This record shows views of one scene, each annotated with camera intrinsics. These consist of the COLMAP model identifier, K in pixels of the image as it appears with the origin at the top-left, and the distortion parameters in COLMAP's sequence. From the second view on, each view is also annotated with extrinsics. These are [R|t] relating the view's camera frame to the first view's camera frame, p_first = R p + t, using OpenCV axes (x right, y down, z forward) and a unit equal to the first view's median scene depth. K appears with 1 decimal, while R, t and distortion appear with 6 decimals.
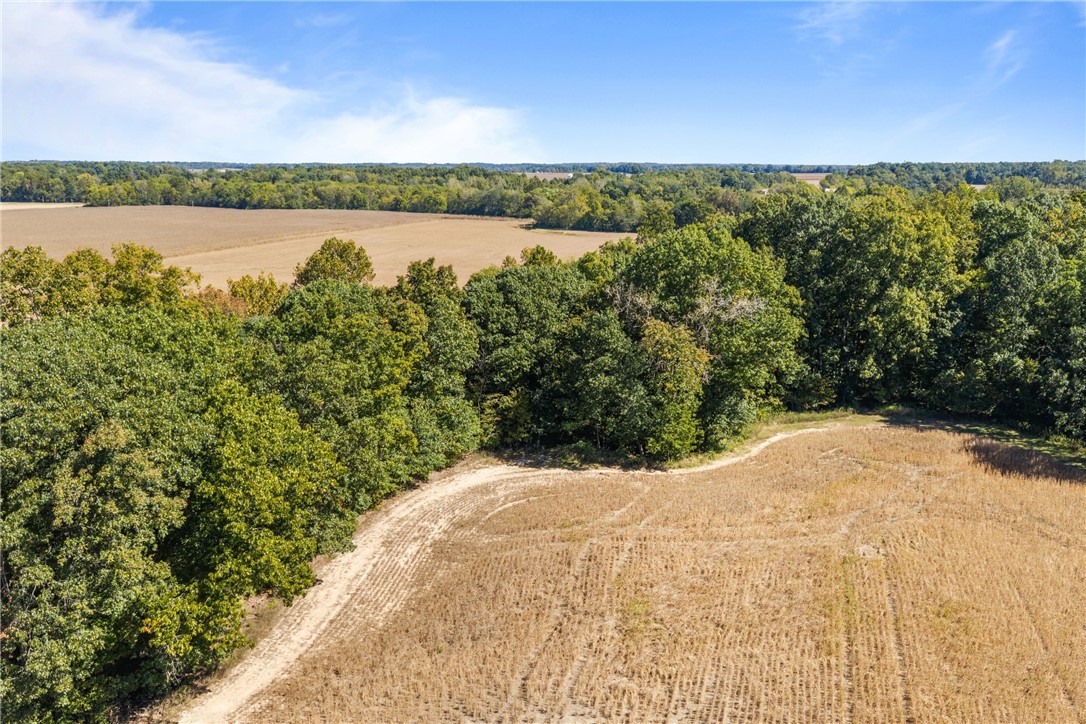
lens RADIAL K [[897.6, 0, 543.0], [0, 897.6, 362.0], [0, 0, 1]] dist [-0.007388, -0.010101]
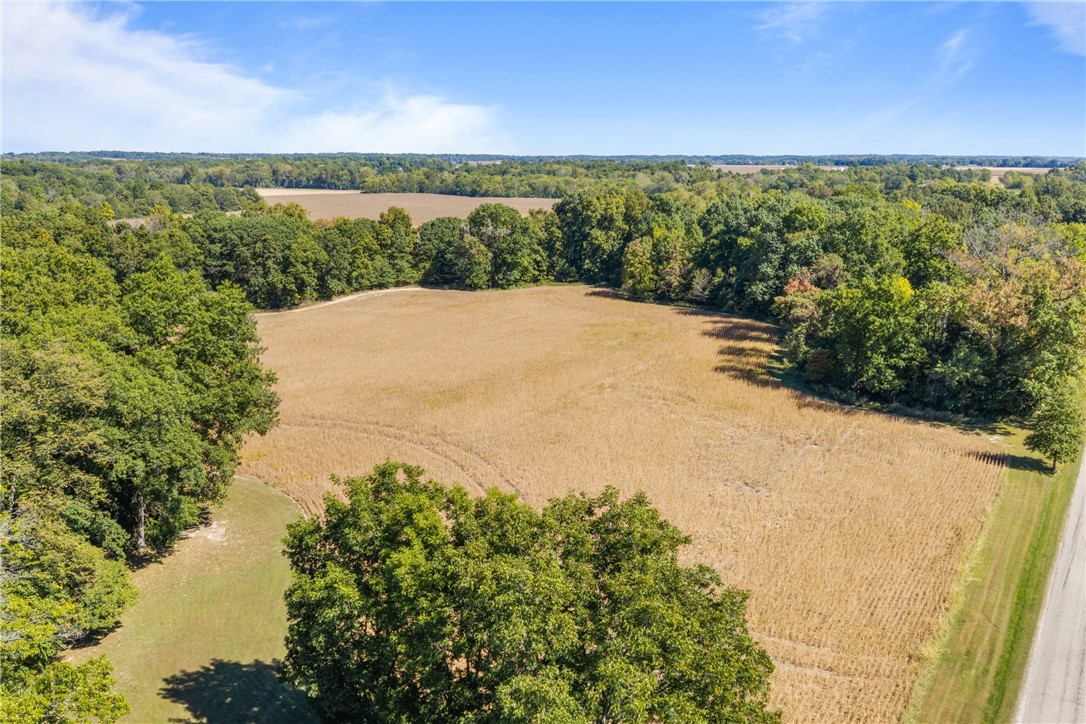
lens RADIAL K [[901.3, 0, 550.6], [0, 901.3, 362.2], [0, 0, 1]] dist [0.023722, -0.048940]
pose [[0.958502, 0.063359, -0.277956, 0.133973], [-0.061016, 0.997991, 0.017080, 0.032402], [0.278479, 0.000589, 0.960442, -0.183805]]
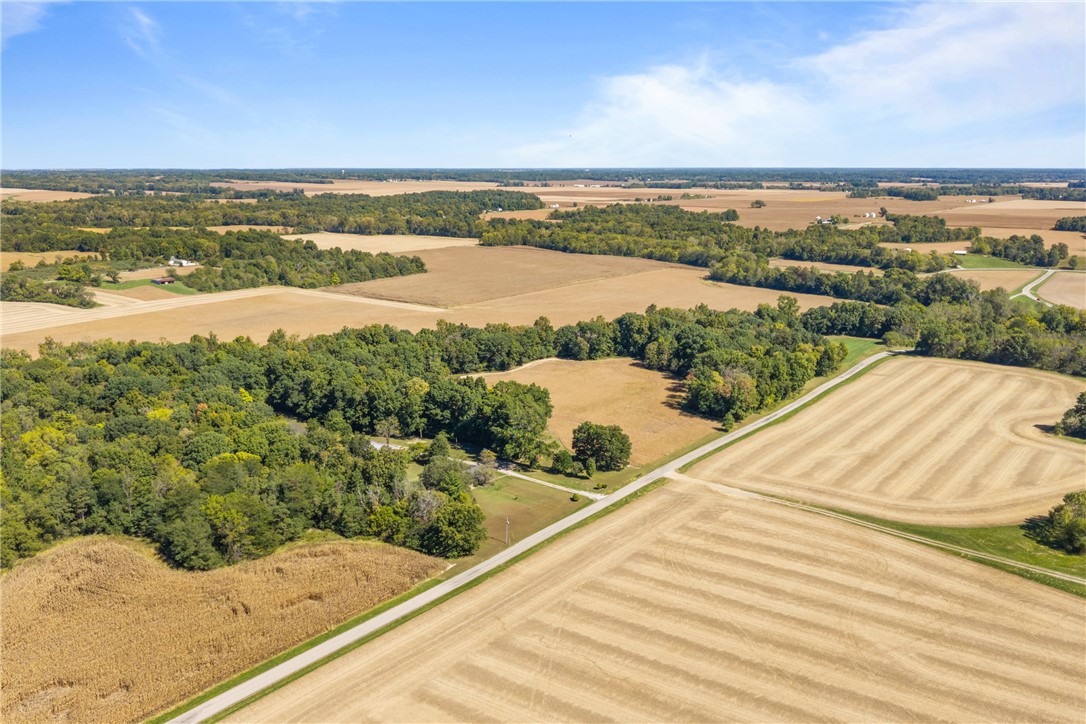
lens RADIAL K [[901.3, 0, 550.6], [0, 901.3, 362.2], [0, 0, 1]] dist [0.023722, -0.048940]
pose [[0.930709, 0.082030, -0.356444, 0.256399], [-0.079580, 0.996595, 0.021561, 0.001169], [0.357000, 0.008298, 0.934068, -0.580239]]
